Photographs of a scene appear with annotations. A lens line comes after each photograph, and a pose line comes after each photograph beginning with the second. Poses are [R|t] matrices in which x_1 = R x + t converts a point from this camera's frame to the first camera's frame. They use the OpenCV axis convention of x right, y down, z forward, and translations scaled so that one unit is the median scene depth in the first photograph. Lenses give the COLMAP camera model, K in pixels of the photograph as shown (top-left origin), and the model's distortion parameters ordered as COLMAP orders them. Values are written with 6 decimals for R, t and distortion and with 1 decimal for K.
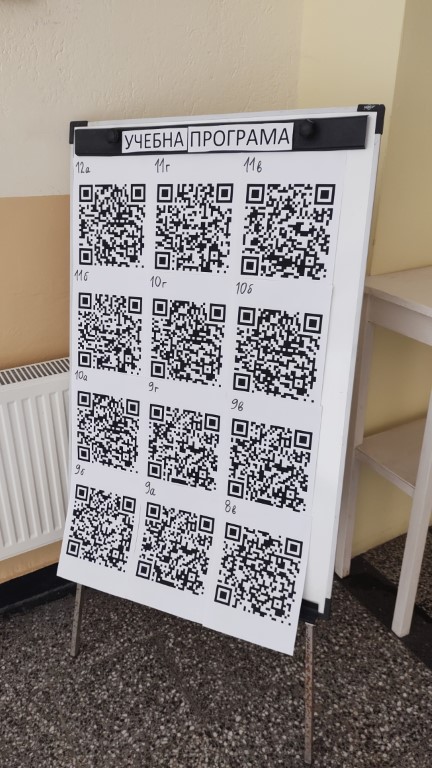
lens RADIAL K [[567.5, 0, 215.8], [0, 567.5, 384.0], [0, 0, 1]] dist [0.021120, -0.015527]
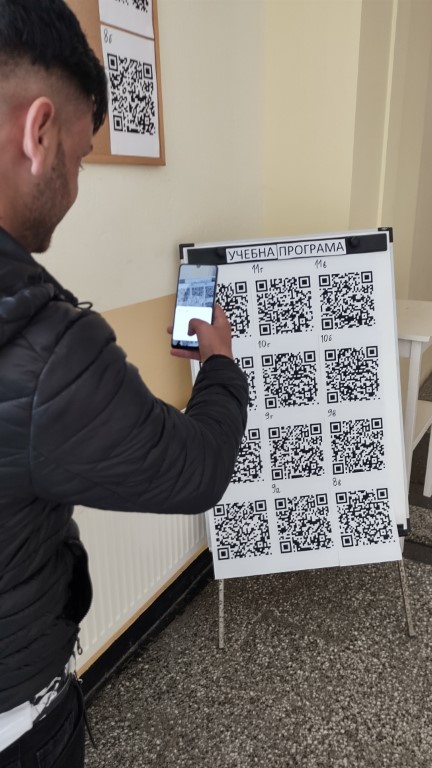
lens RADIAL K [[567.5, 0, 216.9], [0, 567.5, 382.3], [0, 0, 1]] dist [0.021120, -0.015527]
pose [[0.875554, -0.180864, 0.447989, -0.909009], [0.229782, 0.971581, -0.056837, -0.027513], [-0.424978, 0.152703, 0.892231, -0.256429]]
